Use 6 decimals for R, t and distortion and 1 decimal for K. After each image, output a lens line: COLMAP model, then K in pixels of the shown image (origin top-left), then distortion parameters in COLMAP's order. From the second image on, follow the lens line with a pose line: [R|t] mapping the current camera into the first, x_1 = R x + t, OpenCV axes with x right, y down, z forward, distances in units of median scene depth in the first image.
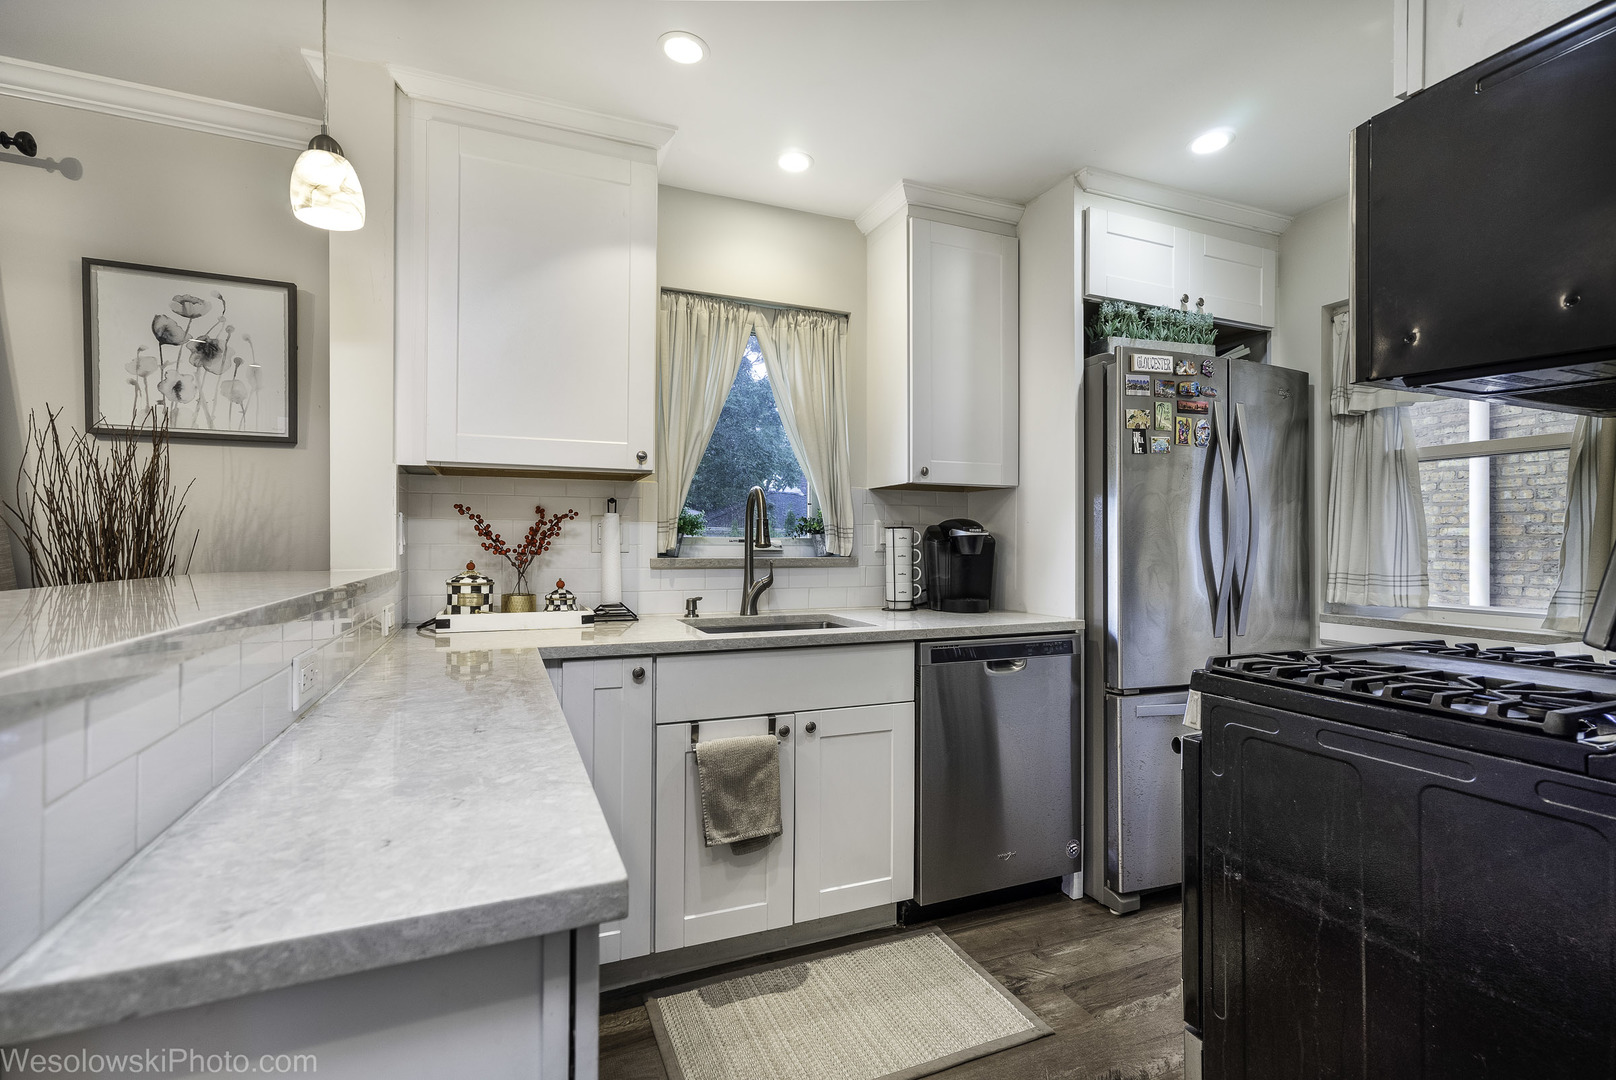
lens RADIAL K [[731.8, 0, 802.7], [0, 731.8, 536.0], [0, 0, 1]] dist [-0.007869, 0.014602]
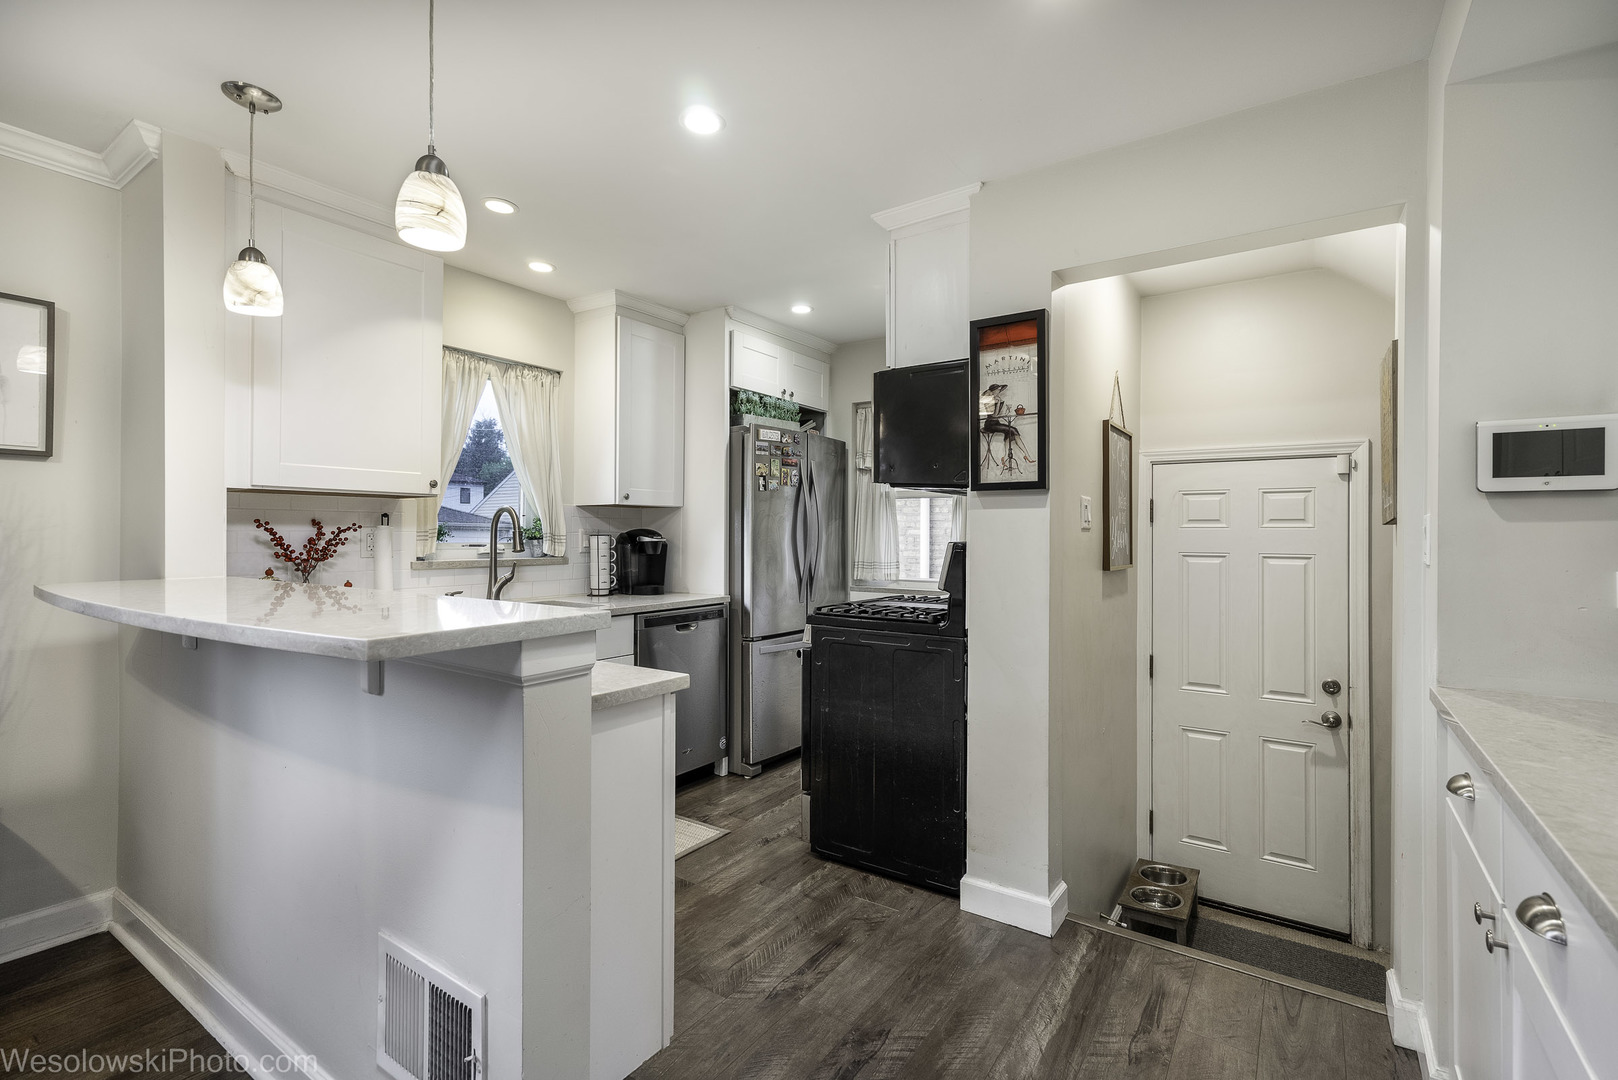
lens RADIAL K [[732.7, 0, 803.6], [0, 732.7, 536.0], [0, 0, 1]] dist [-0.007869, 0.014602]
pose [[0.840527, -0.001358, 0.541768, -0.322313], [-0.005534, 0.999923, 0.011093, -0.029940], [-0.541741, -0.012322, 0.840455, -0.388279]]
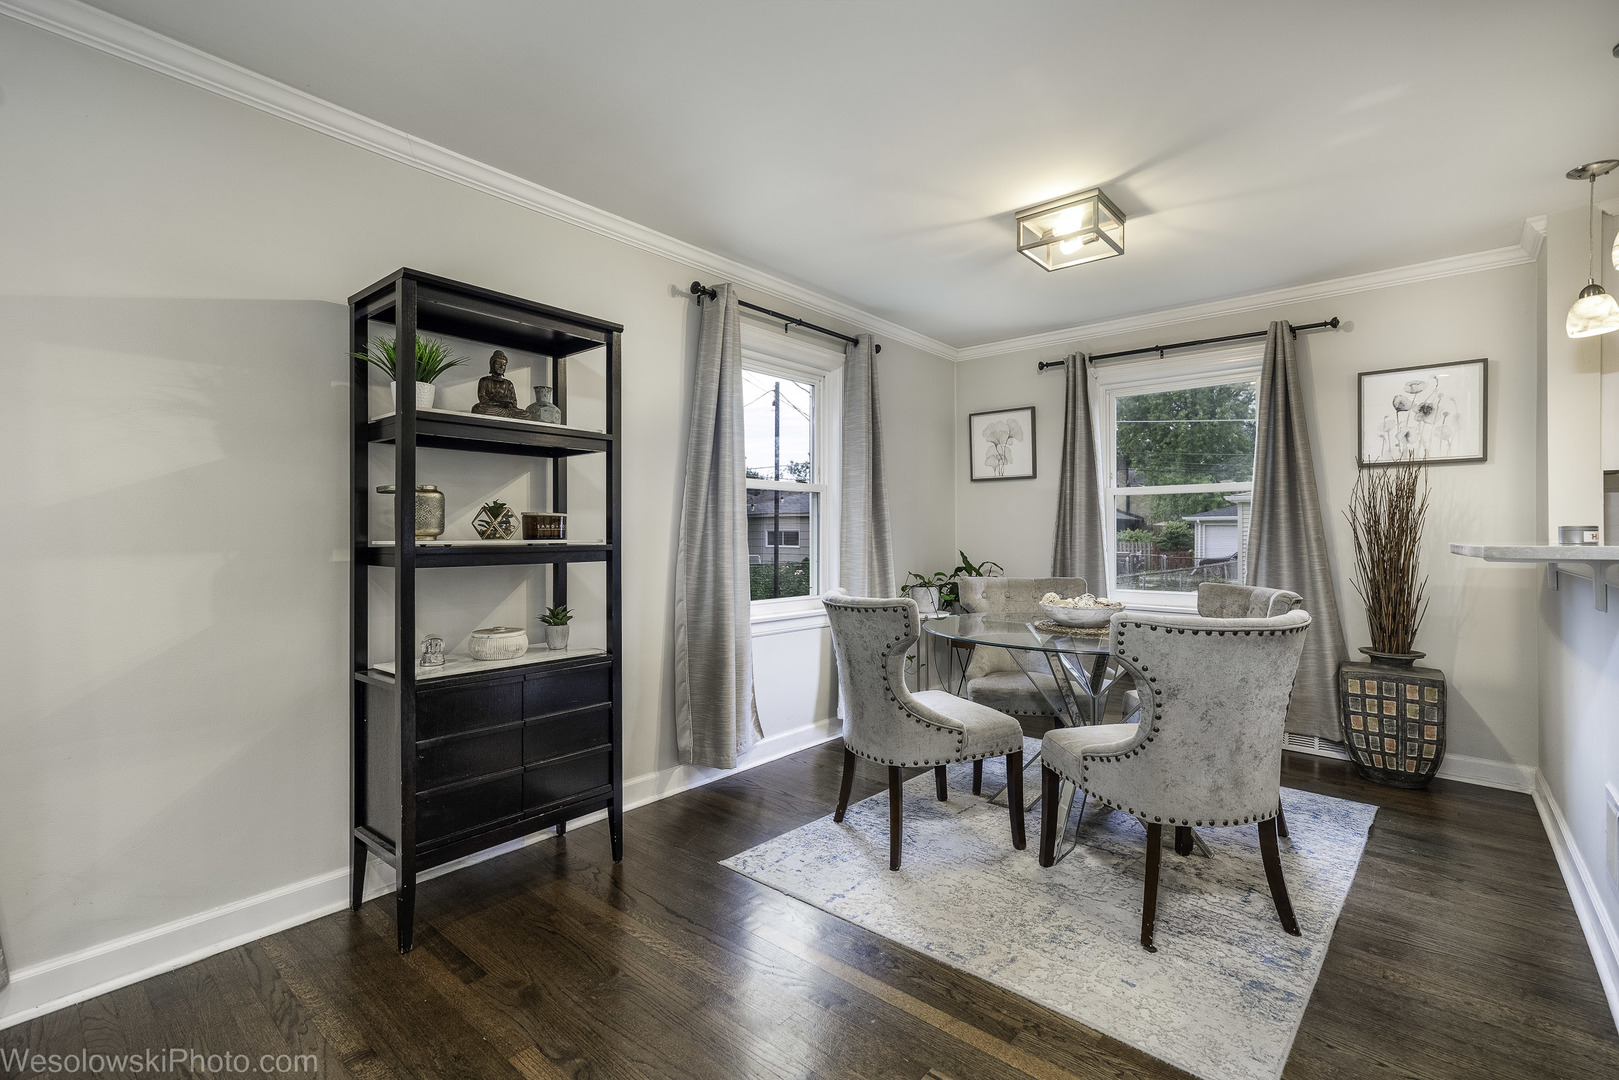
lens RADIAL K [[733.1, 0, 804.1], [0, 733.1, 536.0], [0, 0, 1]] dist [-0.007869, 0.014602]
pose [[0.440679, -0.000597, -0.897665, 0.057077], [0.007575, 0.999967, 0.003054, 0.014352], [0.897633, -0.008145, 0.440669, -0.858215]]
